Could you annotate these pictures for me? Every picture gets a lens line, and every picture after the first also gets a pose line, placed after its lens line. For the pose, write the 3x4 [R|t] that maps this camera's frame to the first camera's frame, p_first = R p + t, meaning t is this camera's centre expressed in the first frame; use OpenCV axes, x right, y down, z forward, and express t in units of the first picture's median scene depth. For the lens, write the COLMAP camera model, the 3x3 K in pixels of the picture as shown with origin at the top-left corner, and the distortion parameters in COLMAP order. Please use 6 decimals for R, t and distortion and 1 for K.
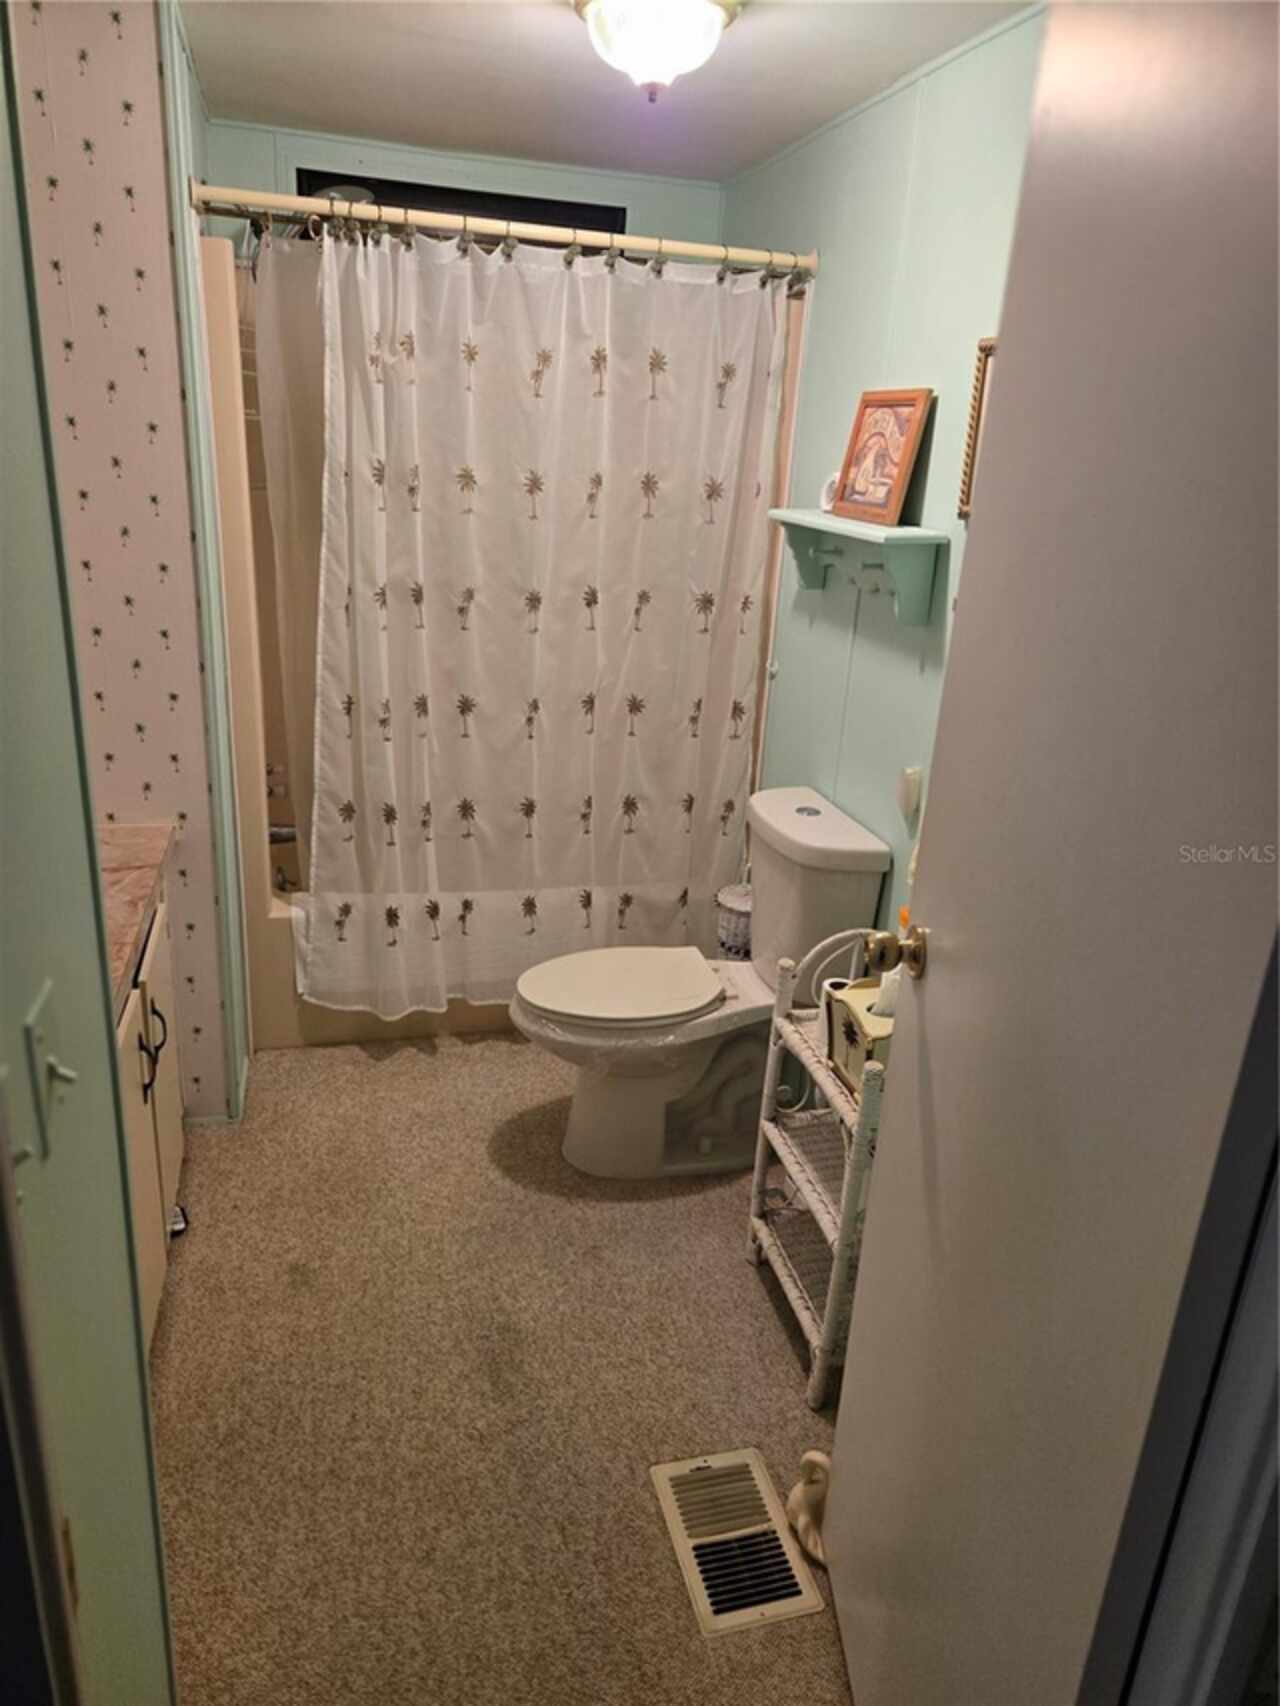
lens RADIAL K [[1152.4, 0, 640.3], [0, 1152.4, 845.6], [0, 0, 1]] dist [0.035228, -0.012085]
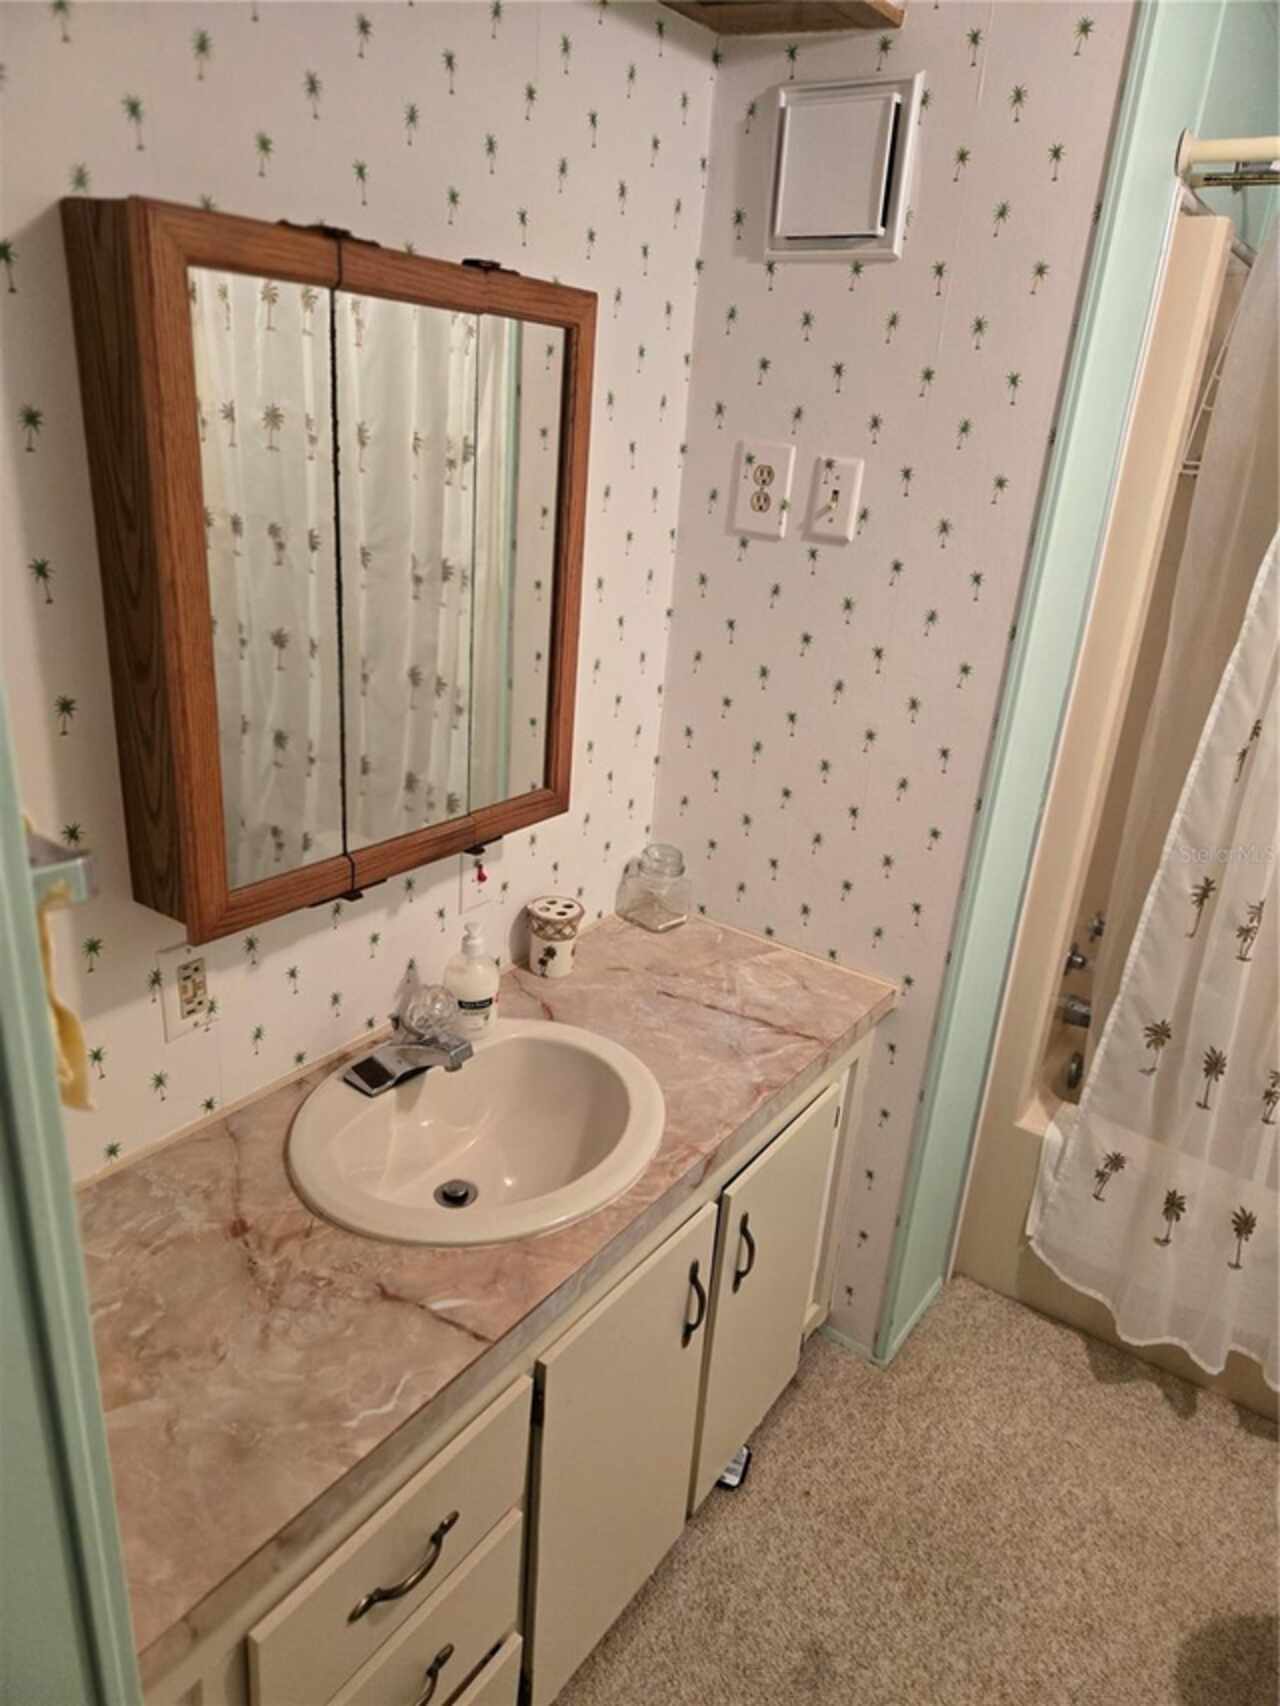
lens RADIAL K [[1152.4, 0, 645.1], [0, 1152.4, 859.7], [0, 0, 1]] dist [0.035228, -0.012085]
pose [[0.655056, 0.262719, -0.708435, 0.010535], [-0.286765, 0.953896, 0.088589, -0.104378], [0.699047, 0.145124, 0.700194, 0.287358]]
